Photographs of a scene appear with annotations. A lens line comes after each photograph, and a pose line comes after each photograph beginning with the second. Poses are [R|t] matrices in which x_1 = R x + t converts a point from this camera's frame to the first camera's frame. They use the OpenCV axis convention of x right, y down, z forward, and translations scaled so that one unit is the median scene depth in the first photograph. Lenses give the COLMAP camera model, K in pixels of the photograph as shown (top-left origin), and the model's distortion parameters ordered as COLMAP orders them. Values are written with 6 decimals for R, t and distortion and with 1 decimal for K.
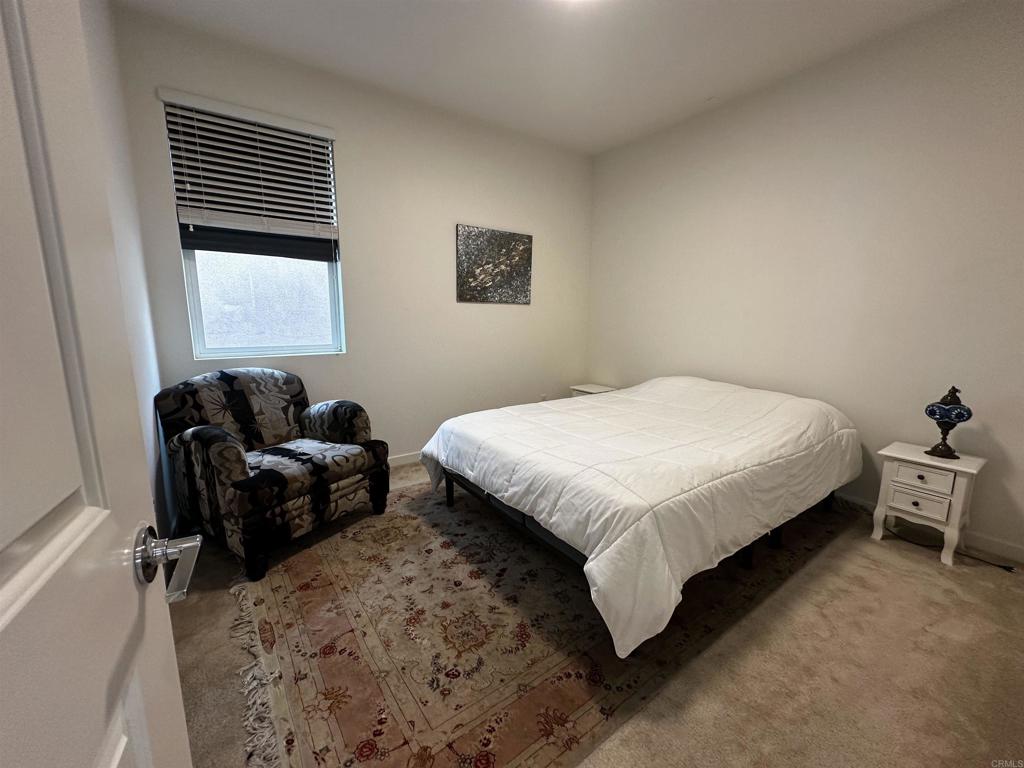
lens RADIAL K [[407.8, 0, 512.0], [0, 407.8, 384.0], [0, 0, 1]] dist [0.001179, 0.000459]
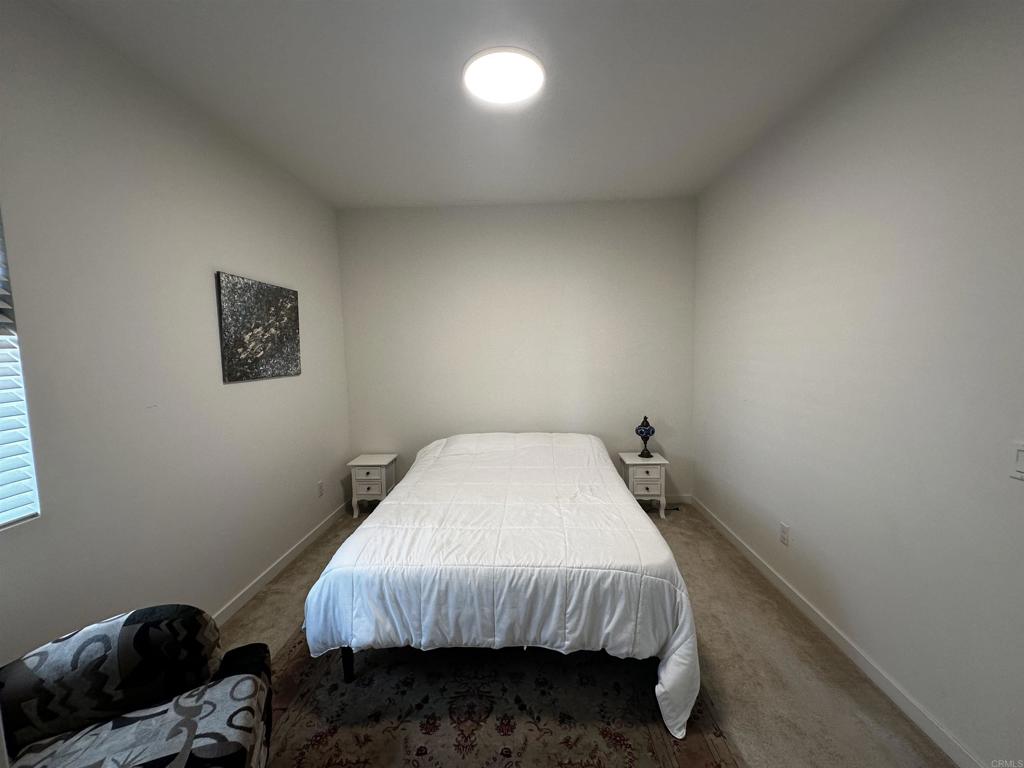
lens RADIAL K [[407.8, 0, 512.0], [0, 407.8, 384.0], [0, 0, 1]] dist [0.001179, 0.000459]
pose [[0.607119, -0.090401, 0.789452, -0.369274], [0.152291, 0.988328, -0.003943, -0.122469], [-0.779881, 0.122620, 0.613800, 0.210952]]
